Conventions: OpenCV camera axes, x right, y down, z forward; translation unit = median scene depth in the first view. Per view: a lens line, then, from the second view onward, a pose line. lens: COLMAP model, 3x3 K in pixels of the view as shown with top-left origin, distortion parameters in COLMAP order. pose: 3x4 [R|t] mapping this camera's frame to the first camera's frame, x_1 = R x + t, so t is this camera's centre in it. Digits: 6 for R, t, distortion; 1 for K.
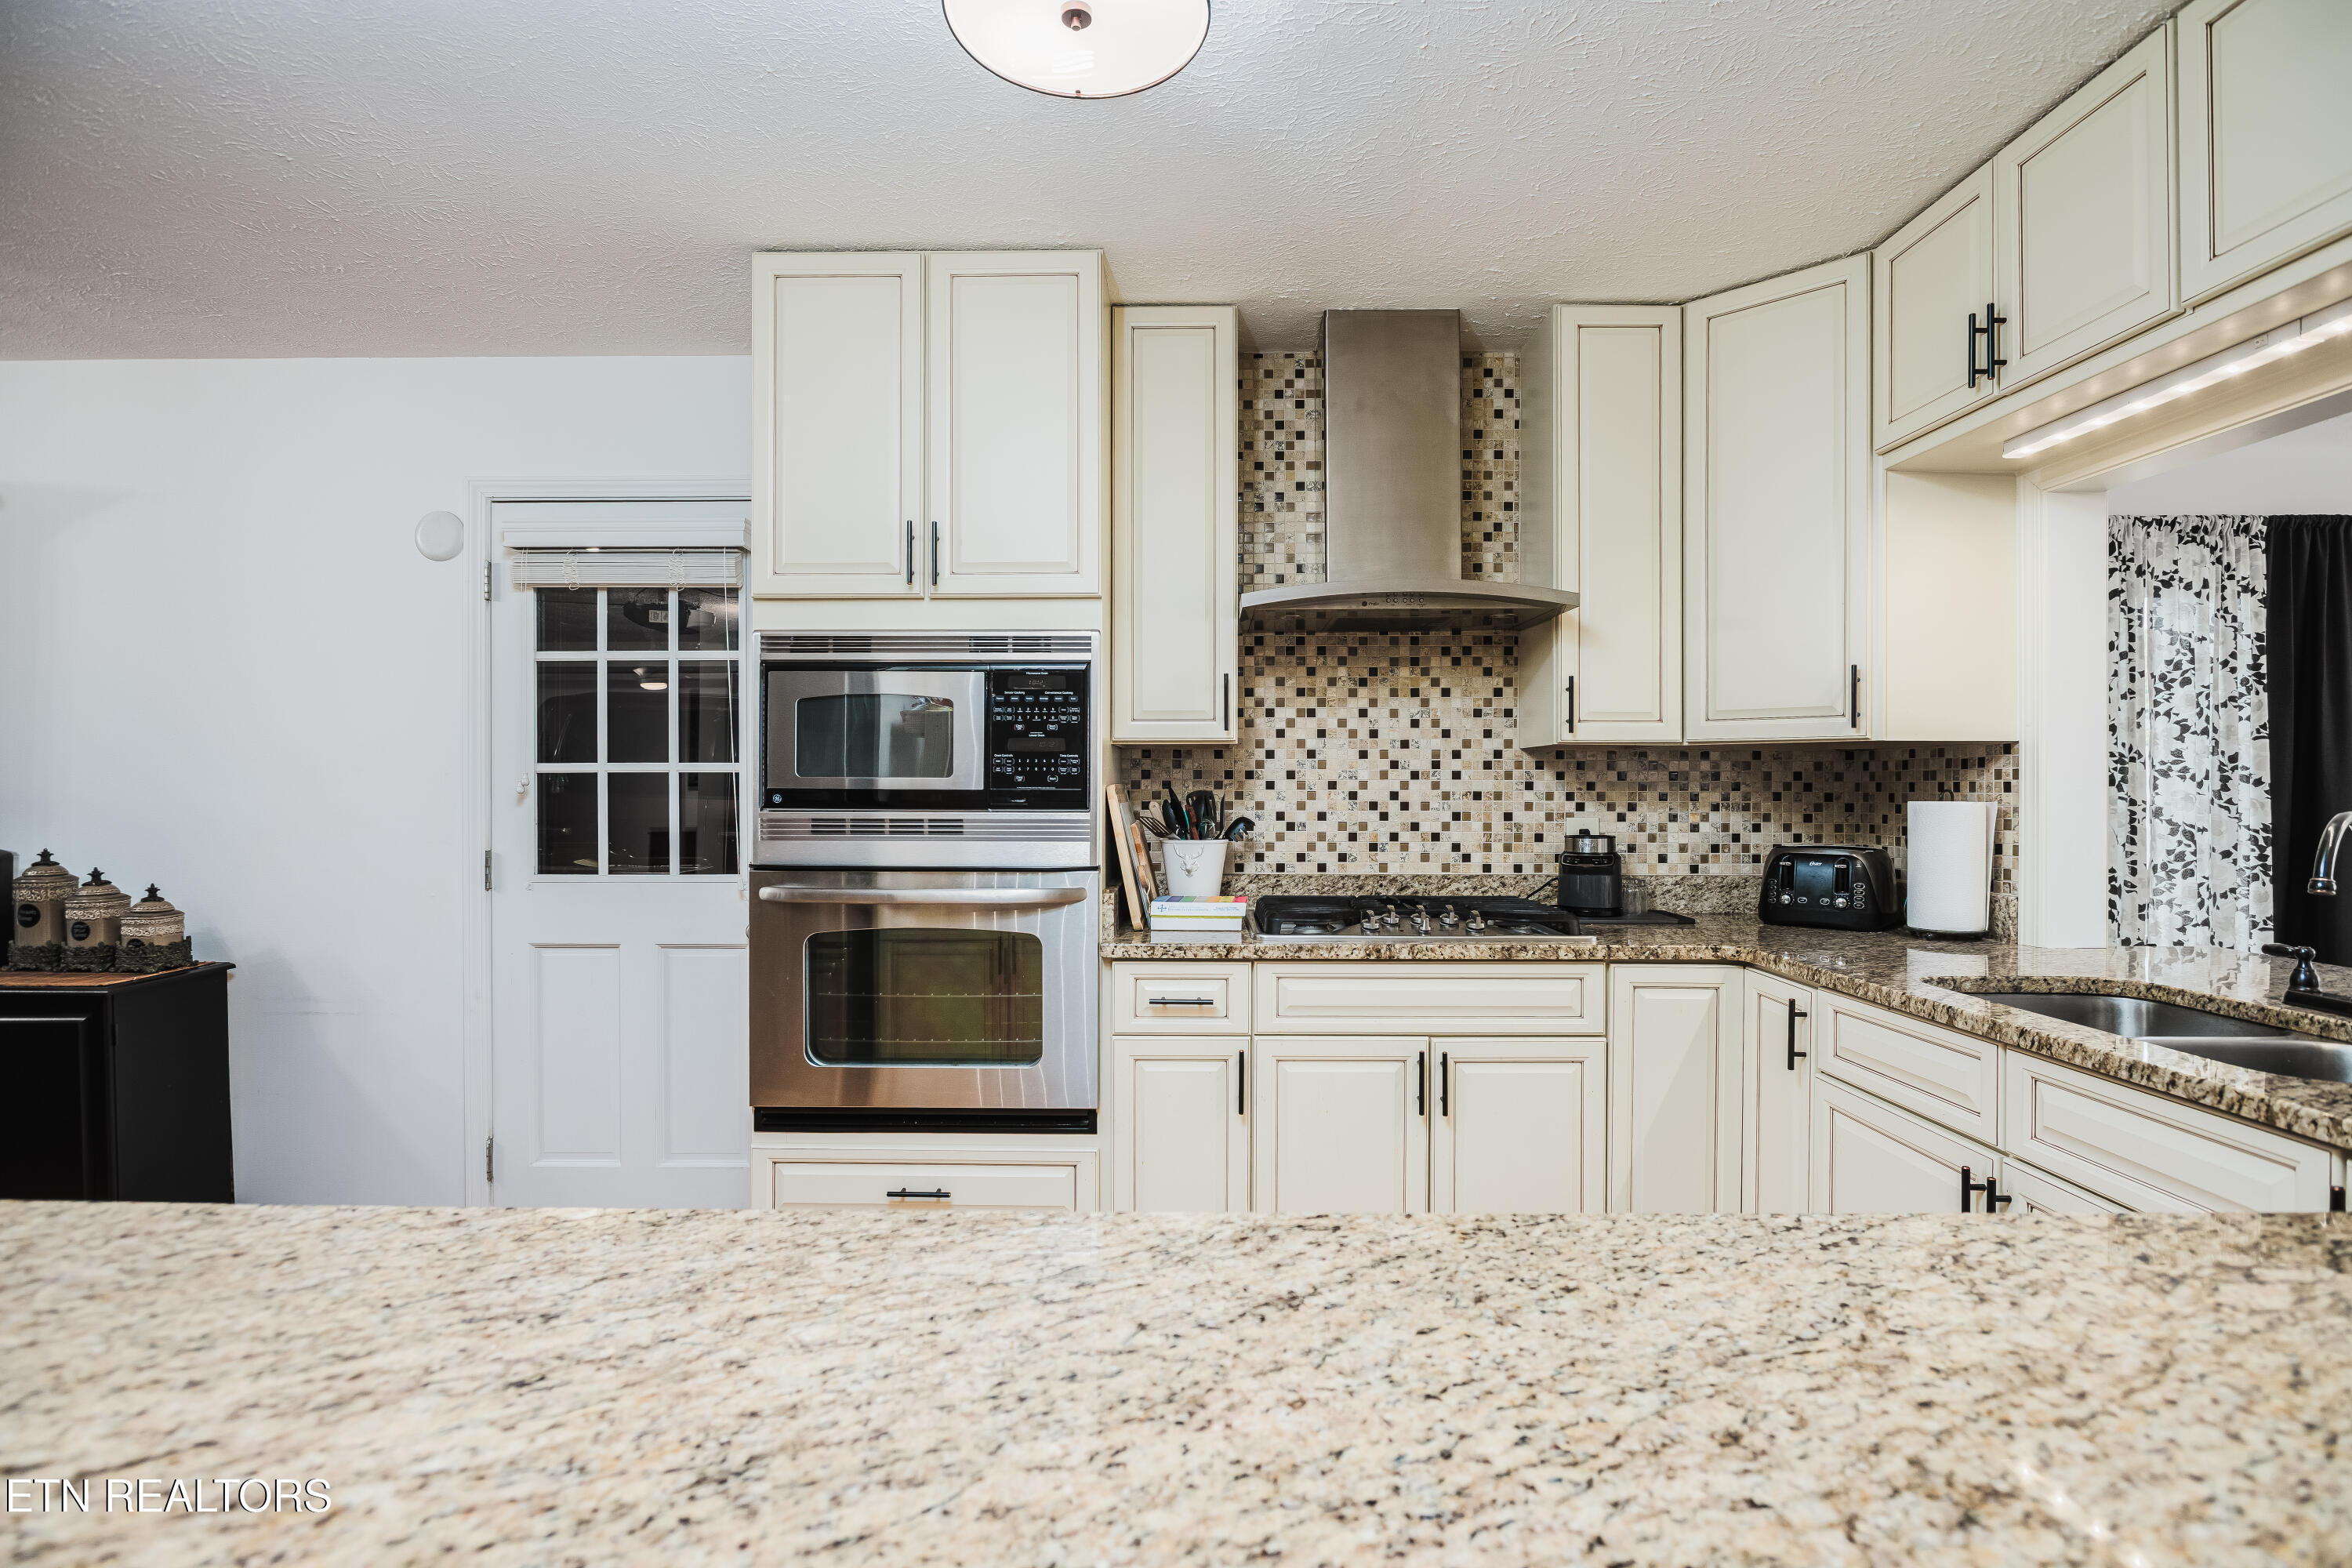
lens RADIAL K [[1134.2, 0, 1192.5], [0, 1134.2, 794.9], [0, 0, 1]] dist [-0.014751, 0.001361]
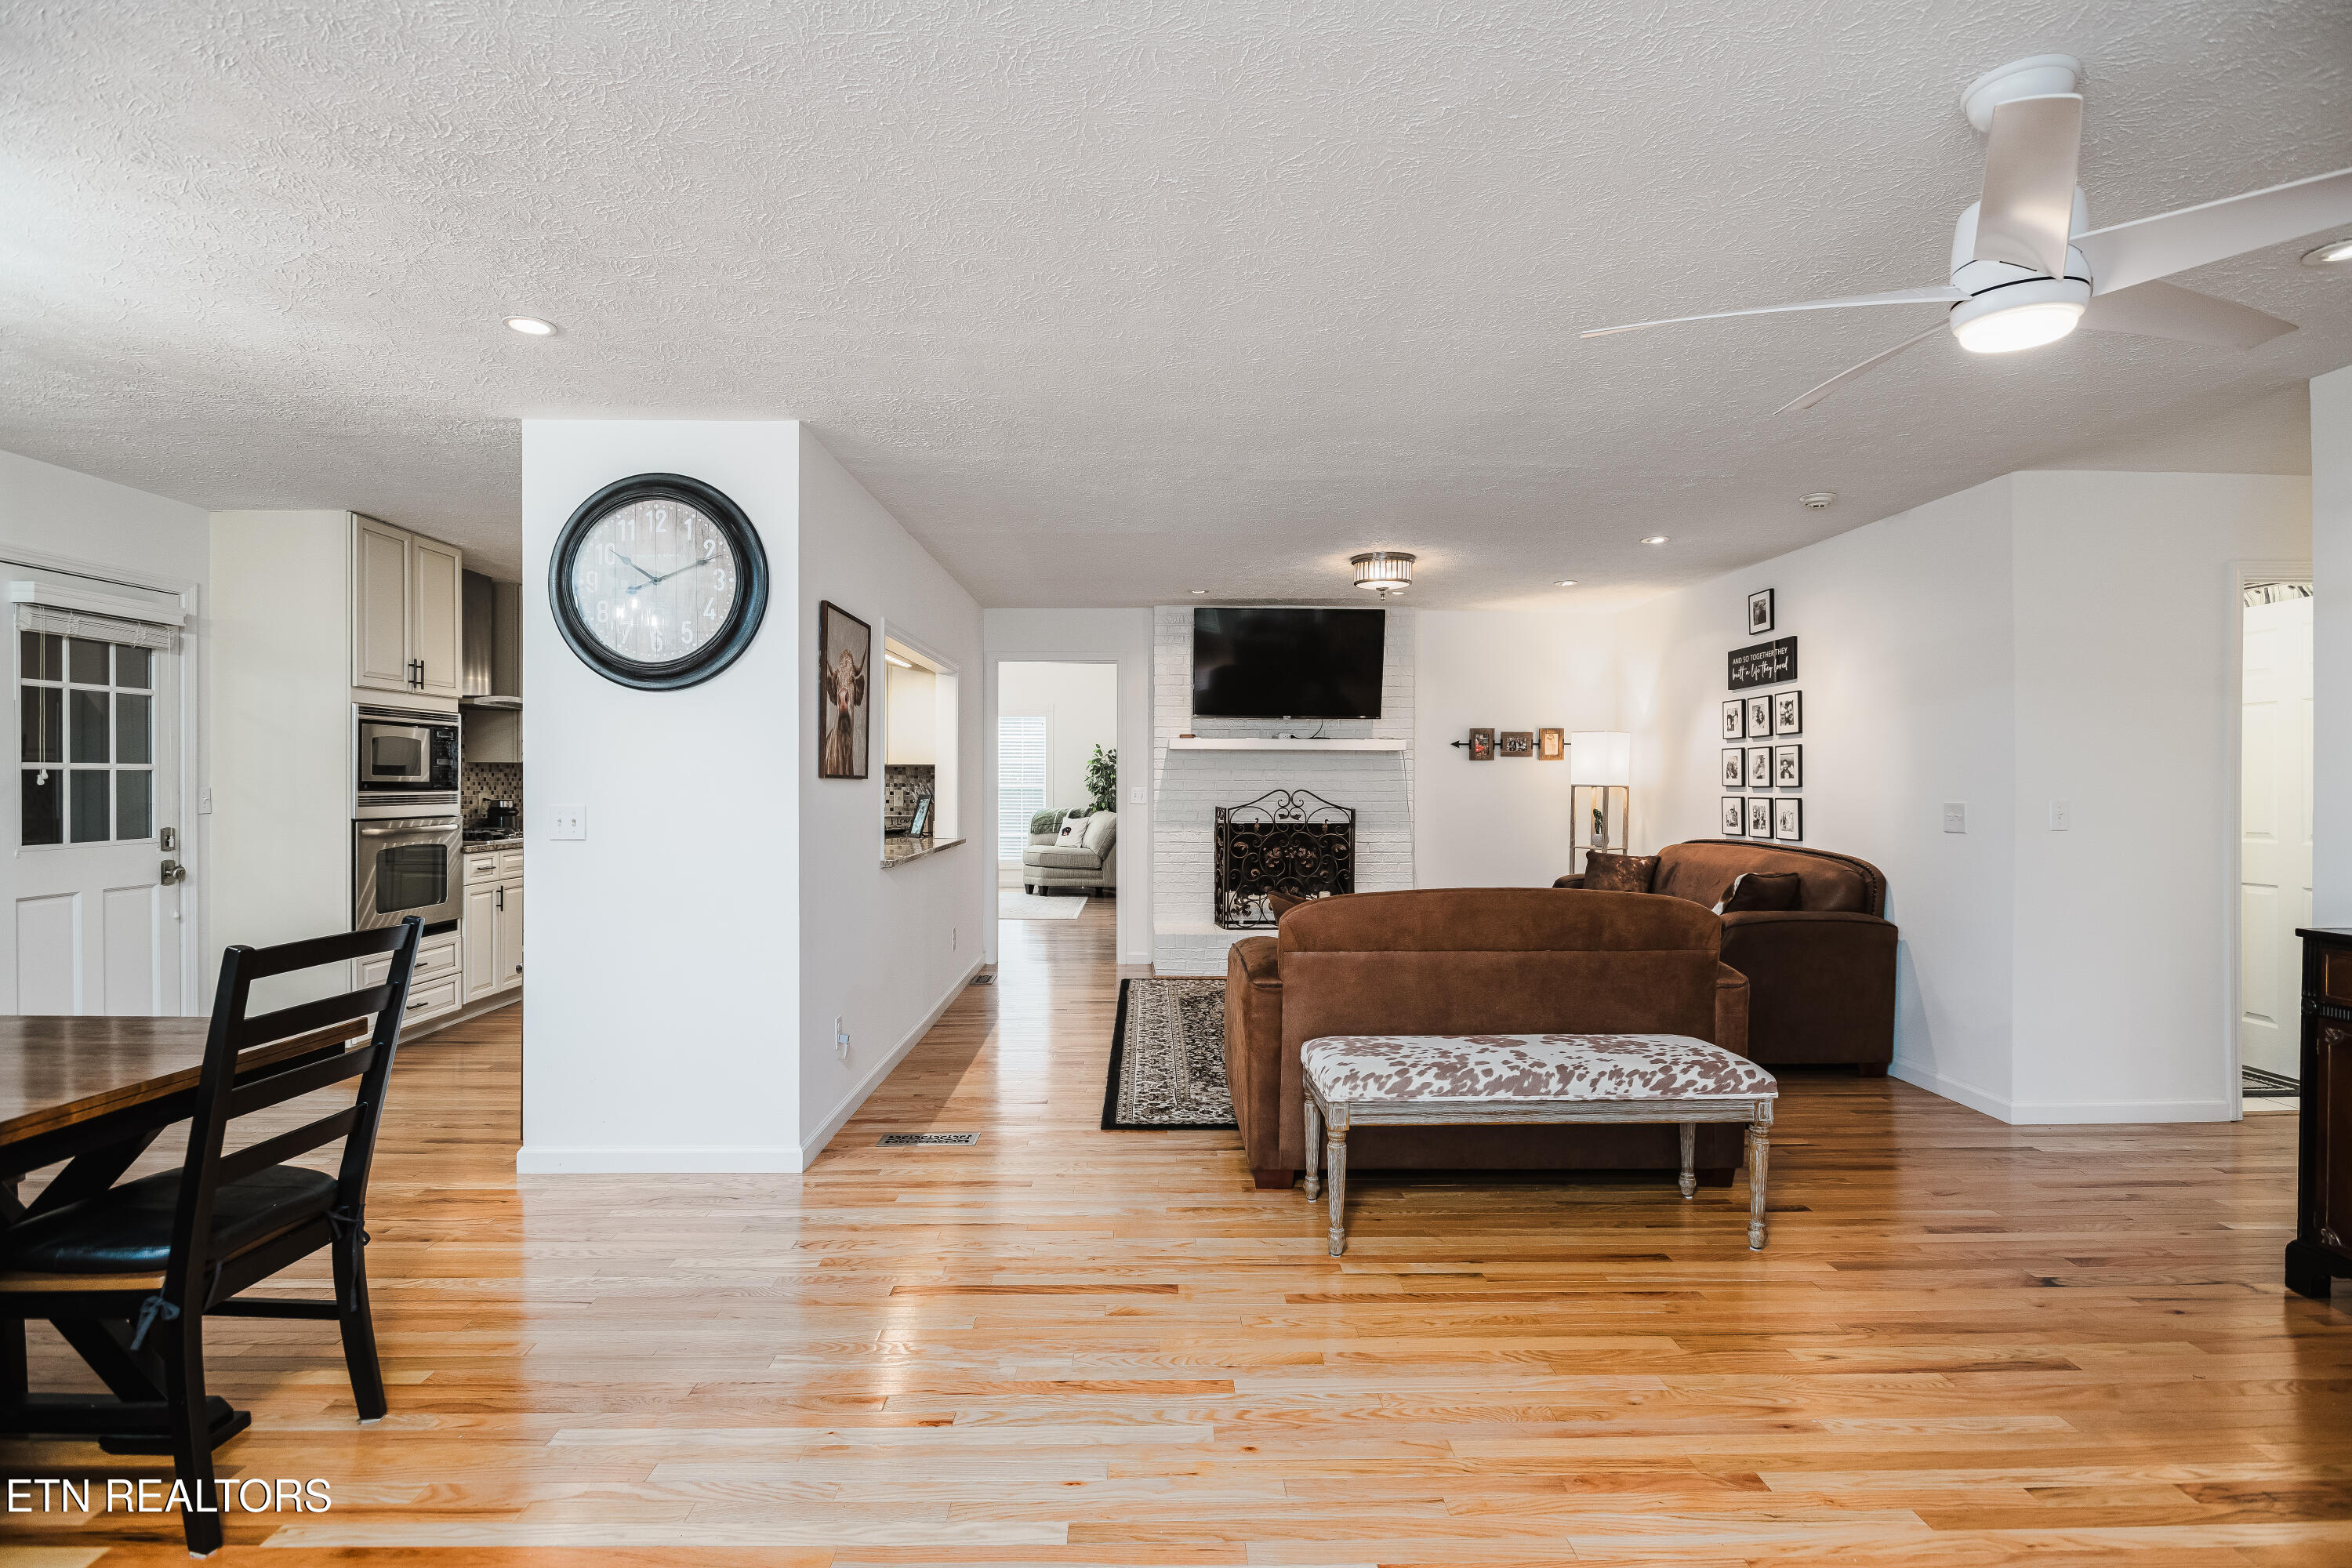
lens RADIAL K [[1134.2, 0, 1177.0], [0, 1134.2, 786.5], [0, 0, 1]] dist [-0.014751, 0.001361]
pose [[-0.028293, -0.007539, 0.999571, -2.169722], [0.000306, 0.999971, 0.007550, -0.010136], [-0.999600, 0.000519, -0.028290, -0.363500]]
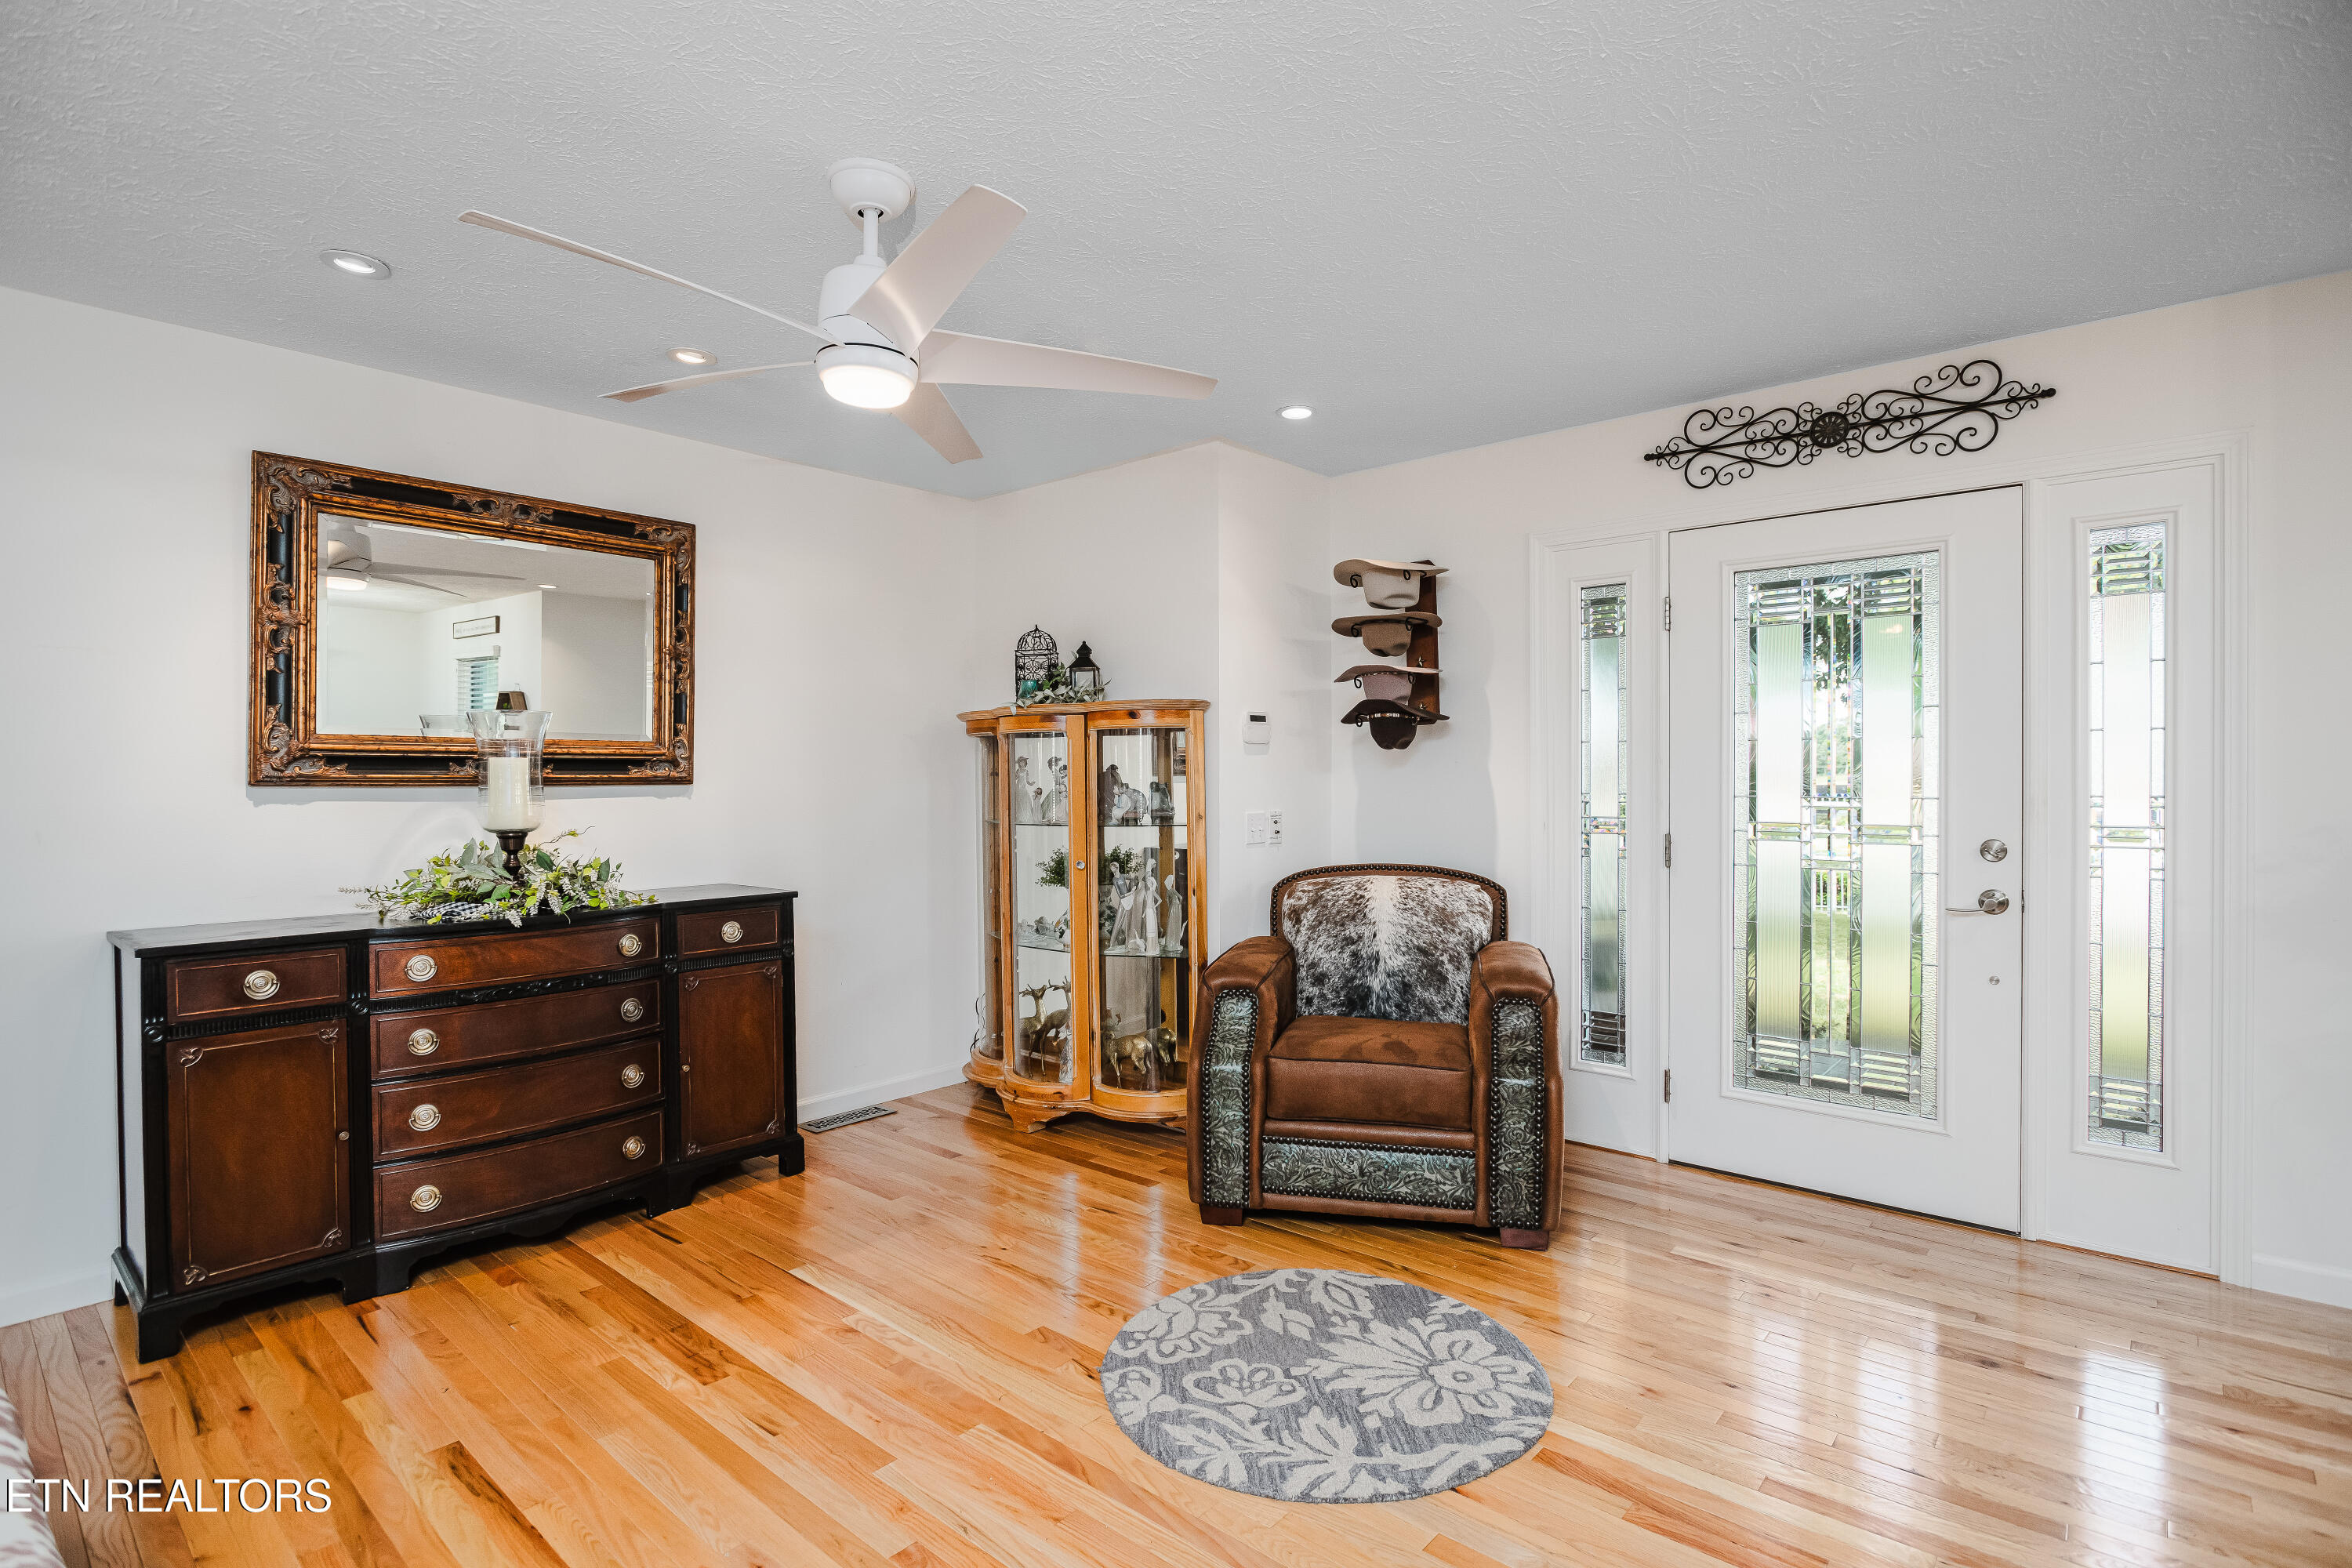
lens RADIAL K [[1134.2, 0, 1177.7], [0, 1134.2, 785.9], [0, 0, 1]] dist [-0.014751, 0.001361]
pose [[-0.658602, 0.007572, -0.752454, -0.996119], [0.002923, 0.999968, 0.007504, -0.005886], [0.752486, 0.002743, -0.658602, -0.198759]]
